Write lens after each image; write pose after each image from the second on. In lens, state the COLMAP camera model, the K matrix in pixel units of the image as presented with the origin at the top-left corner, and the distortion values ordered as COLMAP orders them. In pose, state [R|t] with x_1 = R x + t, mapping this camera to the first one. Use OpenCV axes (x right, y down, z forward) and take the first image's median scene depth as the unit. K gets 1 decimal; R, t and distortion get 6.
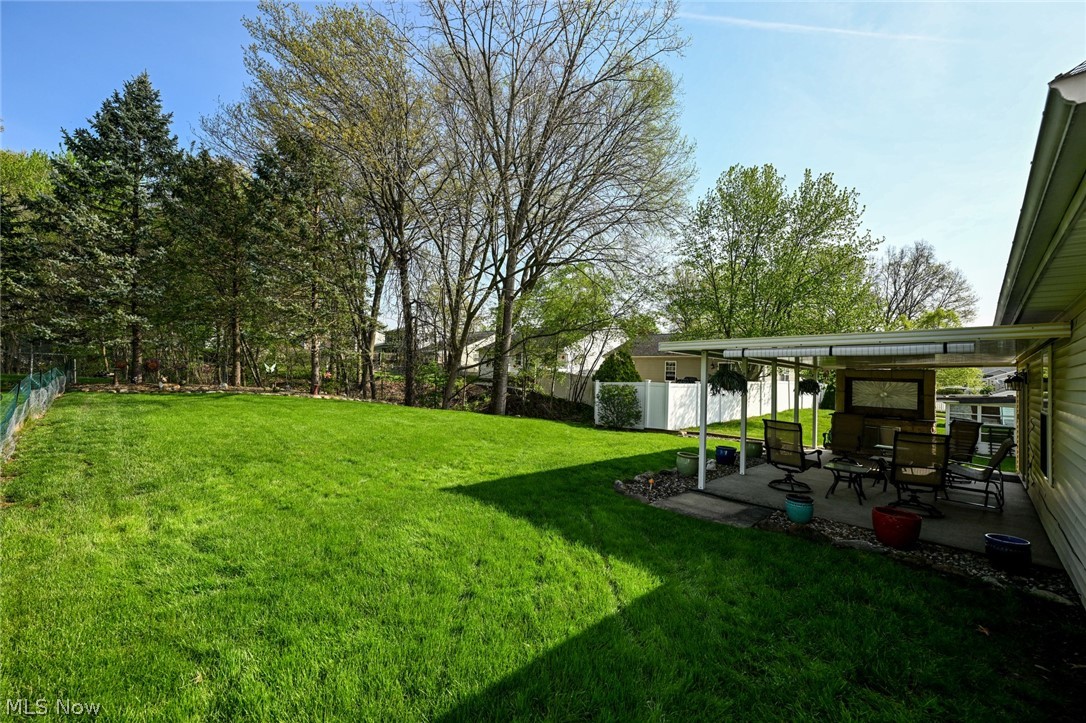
lens RADIAL K [[426.1, 0, 544.6], [0, 426.1, 365.5], [0, 0, 1]] dist [0.000254, 0.000040]
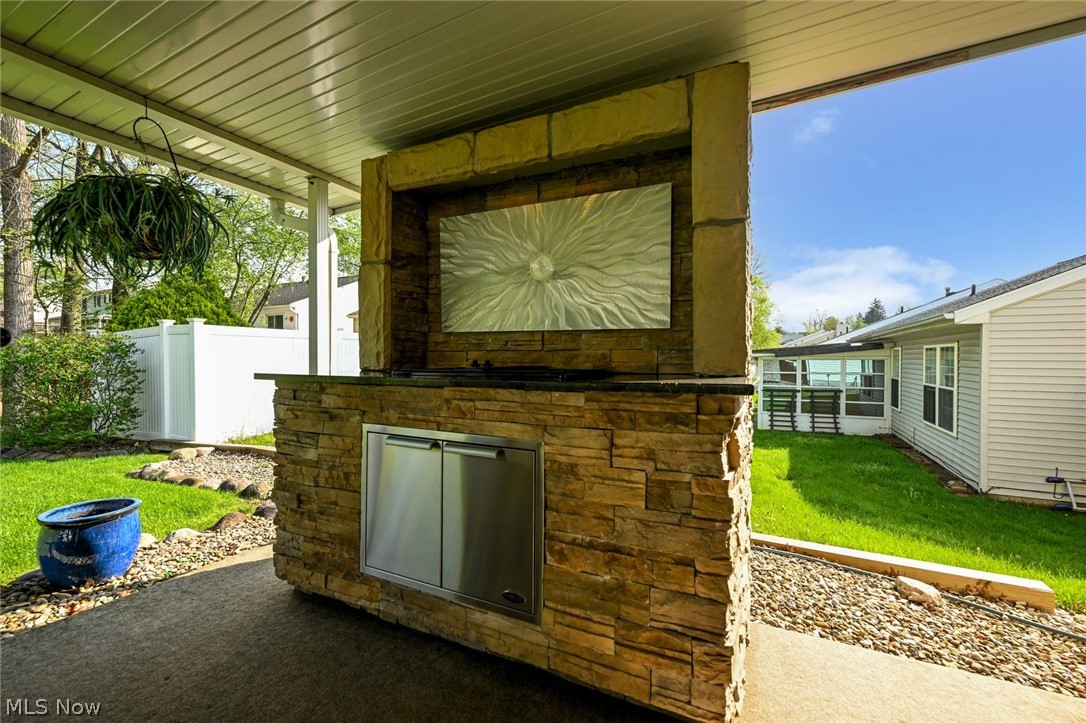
lens RADIAL K [[463.6, 0, 540.9], [0, 463.6, 360.4], [0, 0, 1]] dist [0.000495, 0.000055]
pose [[0.946684, -0.032450, 0.320525, 0.441057], [0.020578, 0.998973, 0.040361, 0.063471], [-0.321506, -0.031613, 0.946380, 0.482463]]
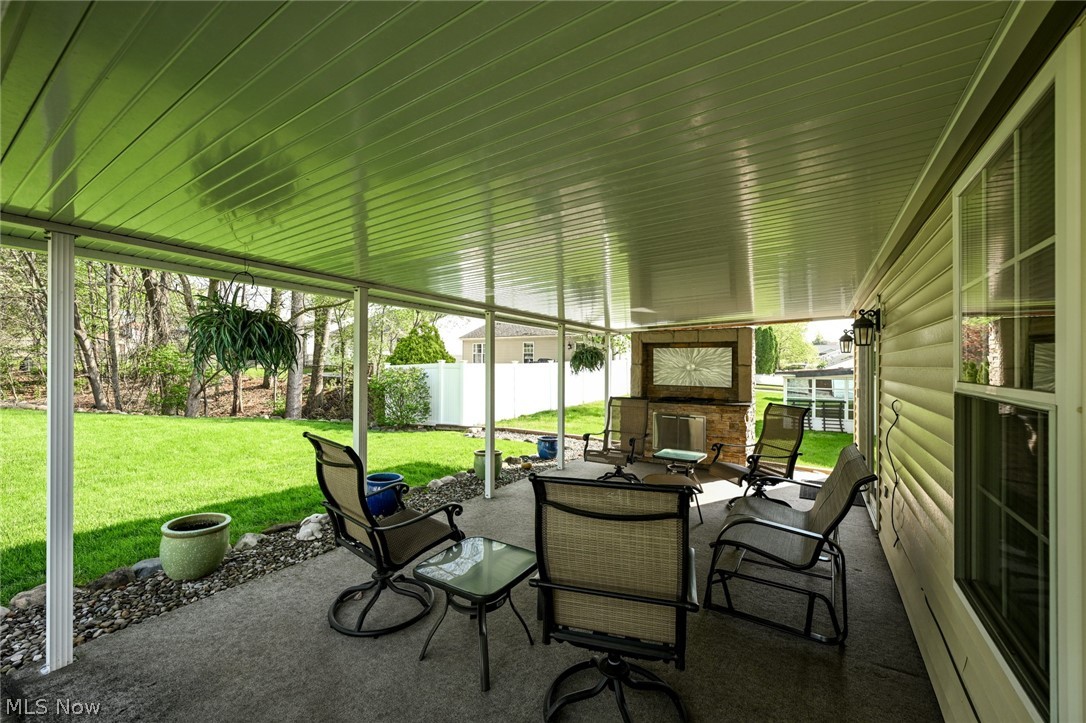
lens RADIAL K [[426.1, 0, 540.2], [0, 426.1, 362.6], [0, 0, 1]] dist [0.000254, 0.000040]
pose [[0.975658, -0.026744, 0.217663, 0.252984], [0.021862, 0.999453, 0.024808, 0.024055], [-0.218207, -0.019445, 0.975709, 0.239088]]
